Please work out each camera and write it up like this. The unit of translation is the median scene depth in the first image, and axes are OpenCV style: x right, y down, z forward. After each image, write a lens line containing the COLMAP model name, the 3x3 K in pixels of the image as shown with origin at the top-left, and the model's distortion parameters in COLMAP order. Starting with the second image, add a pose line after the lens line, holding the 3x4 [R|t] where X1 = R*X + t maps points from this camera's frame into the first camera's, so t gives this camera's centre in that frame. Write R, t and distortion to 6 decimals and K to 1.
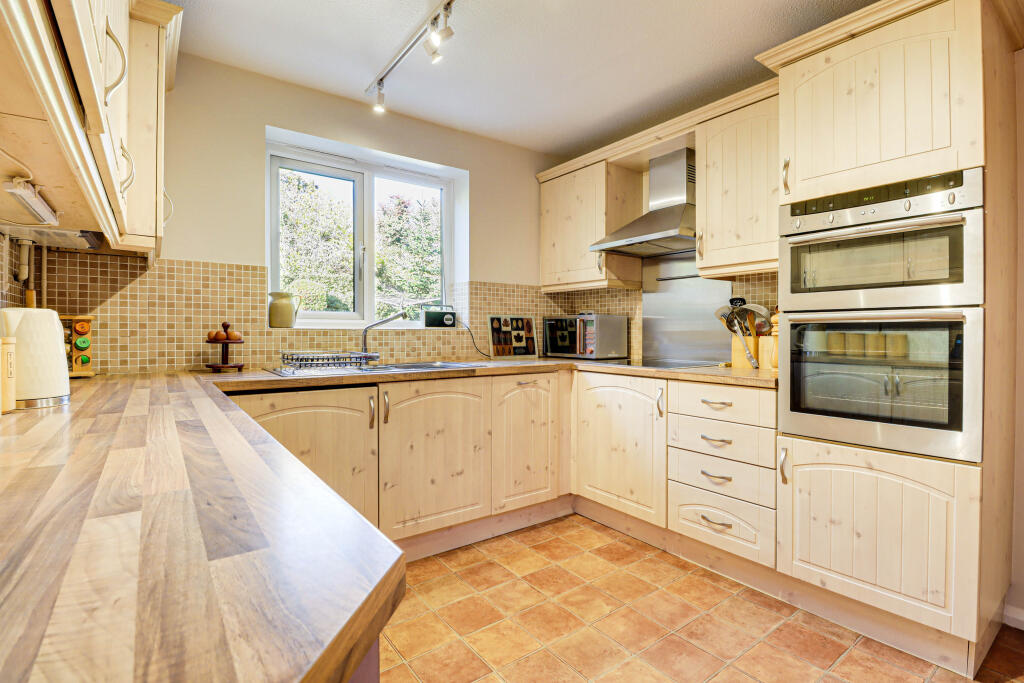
lens RADIAL K [[484.5, 0, 501.3], [0, 484.5, 337.6], [0, 0, 1]] dist [-0.011505, -0.003230]
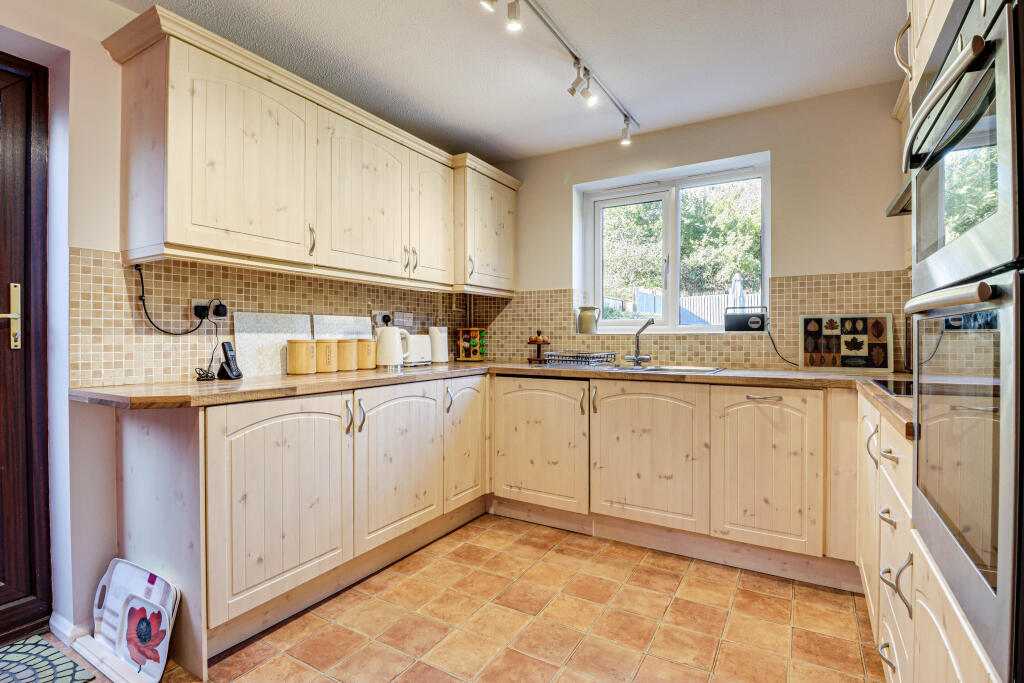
lens RADIAL K [[484.5, 0, 506.4], [0, 484.5, 340.2], [0, 0, 1]] dist [-0.011505, -0.003230]
pose [[0.394113, 0.005738, -0.919044, 0.664534], [-0.009144, 0.999956, 0.002322, -0.002981], [0.919016, 0.007488, 0.394148, 0.278748]]
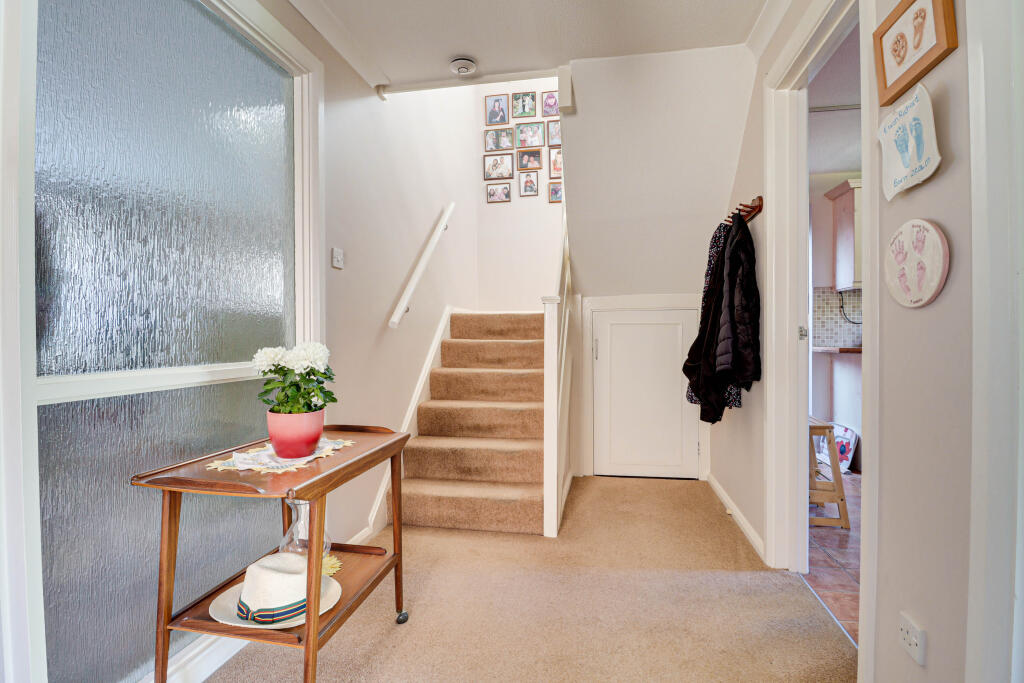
lens RADIAL K [[484.5, 0, 516.7], [0, 484.5, 335.3], [0, 0, 1]] dist [-0.011505, -0.003230]
pose [[-0.729137, 0.003572, -0.684359, 1.119452], [-0.004568, 0.999939, 0.010086, 0.009000], [0.684353, 0.010480, -0.729076, 0.372923]]
